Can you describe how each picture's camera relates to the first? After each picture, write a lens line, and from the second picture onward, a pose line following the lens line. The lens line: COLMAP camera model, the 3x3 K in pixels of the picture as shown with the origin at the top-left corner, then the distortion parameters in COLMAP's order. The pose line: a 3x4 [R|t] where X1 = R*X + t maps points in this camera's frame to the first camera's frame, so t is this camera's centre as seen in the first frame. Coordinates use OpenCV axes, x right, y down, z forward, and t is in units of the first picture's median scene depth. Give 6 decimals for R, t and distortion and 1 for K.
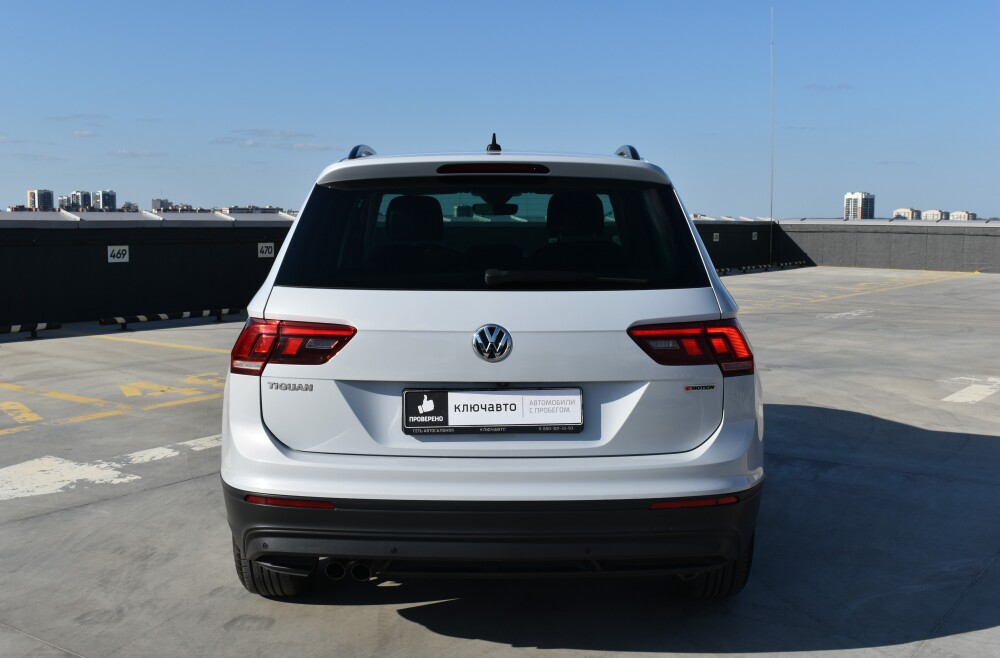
lens RADIAL K [[1164.1, 0, 500.0], [0, 1164.1, 329.0], [0, 0, 1]] dist [-0.030588, 0.015143]
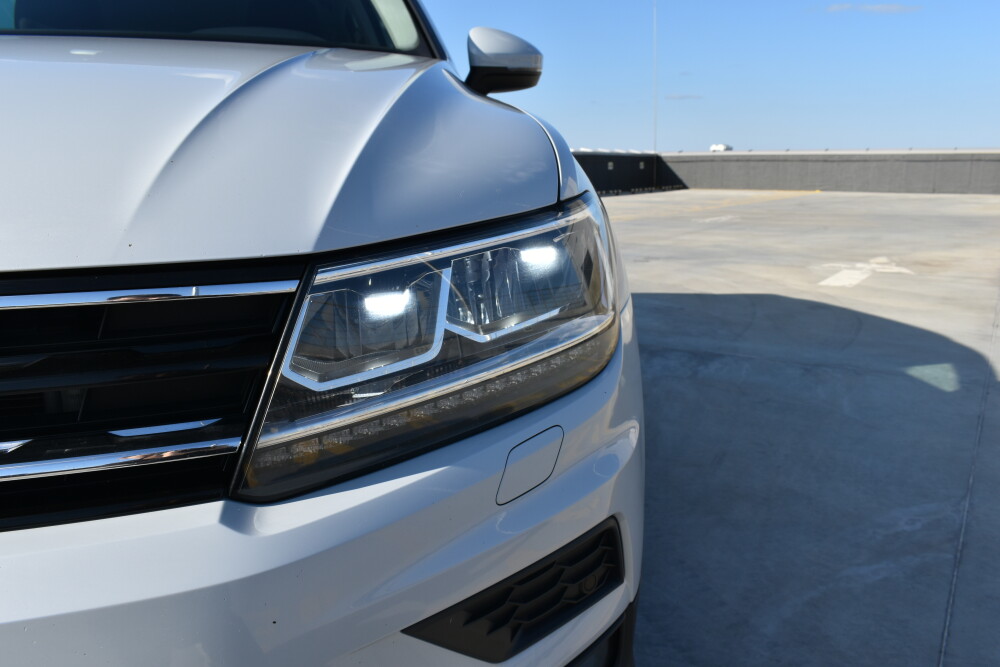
lens RADIAL K [[840.7, 0, 500.0], [0, 840.7, 333.5], [0, 0, 1]] dist [0.001346, -0.003870]
pose [[0.998775, -0.025367, 0.042482, 0.066566], [0.021121, 0.995003, 0.097588, 0.023680], [-0.044745, -0.096571, 0.994320, 0.252976]]
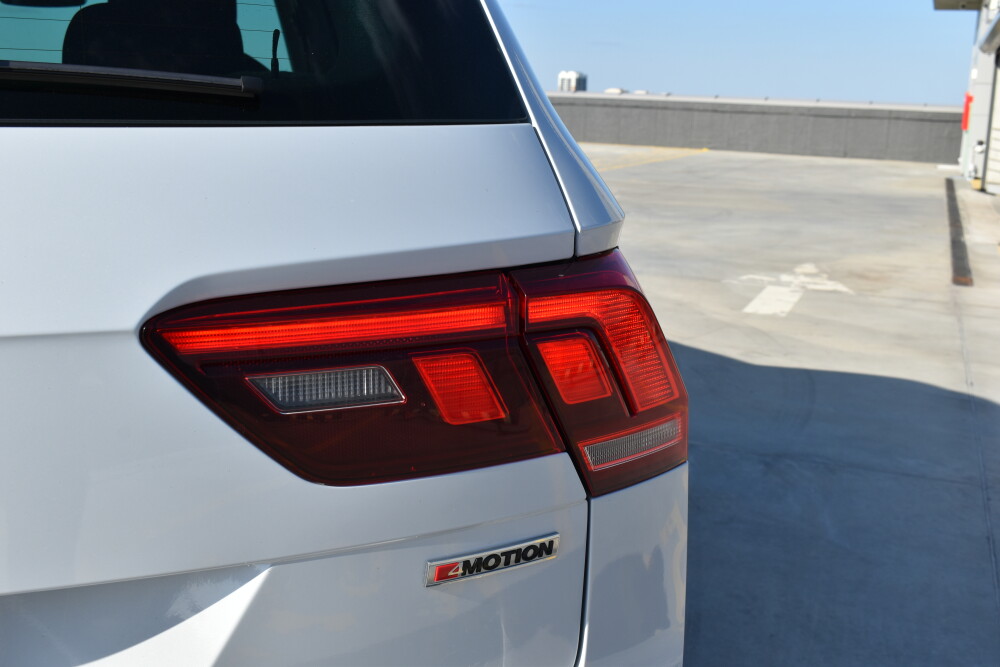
lens RADIAL K [[1150.2, 0, 500.0], [0, 1150.2, 333.5], [0, 0, 1]] dist [-0.009888, -0.020980]
pose [[0.971500, -0.026073, 0.235601, 0.040702], [-0.000113, 0.993881, 0.110455, -0.006589], [-0.237039, -0.107334, 0.965553, 0.265863]]
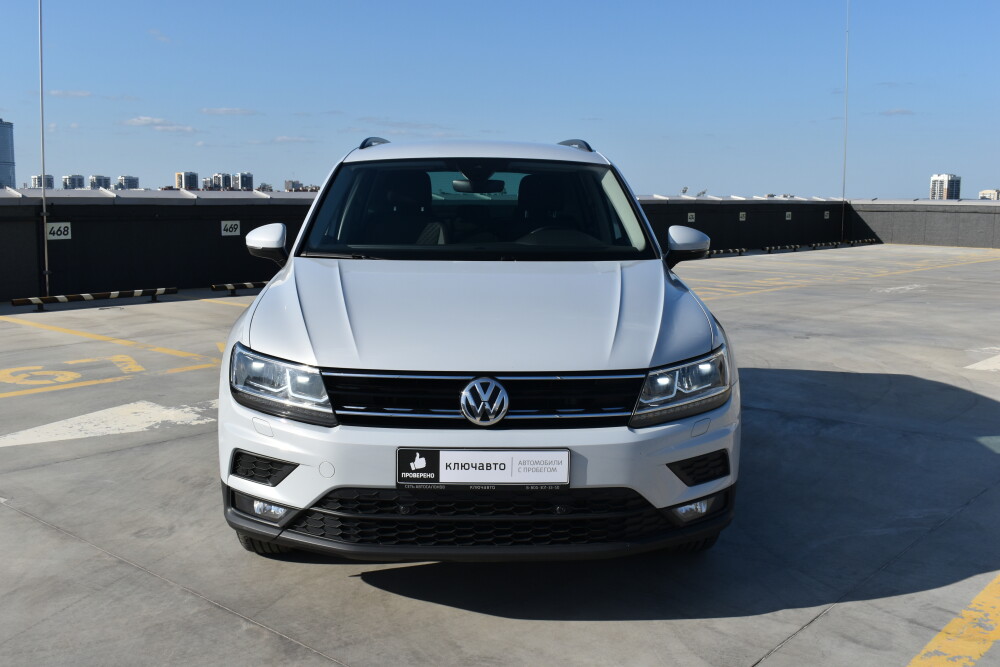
lens RADIAL K [[1066.0, 0, 500.0], [0, 1066.0, 333.5], [0, 0, 1]] dist [-0.004349, -0.020399]
pose [[0.995427, 0.013430, -0.094581, 0.040314], [-0.010483, 0.999446, 0.031581, 0.002767], [0.094953, -0.030445, 0.995016, -0.016339]]
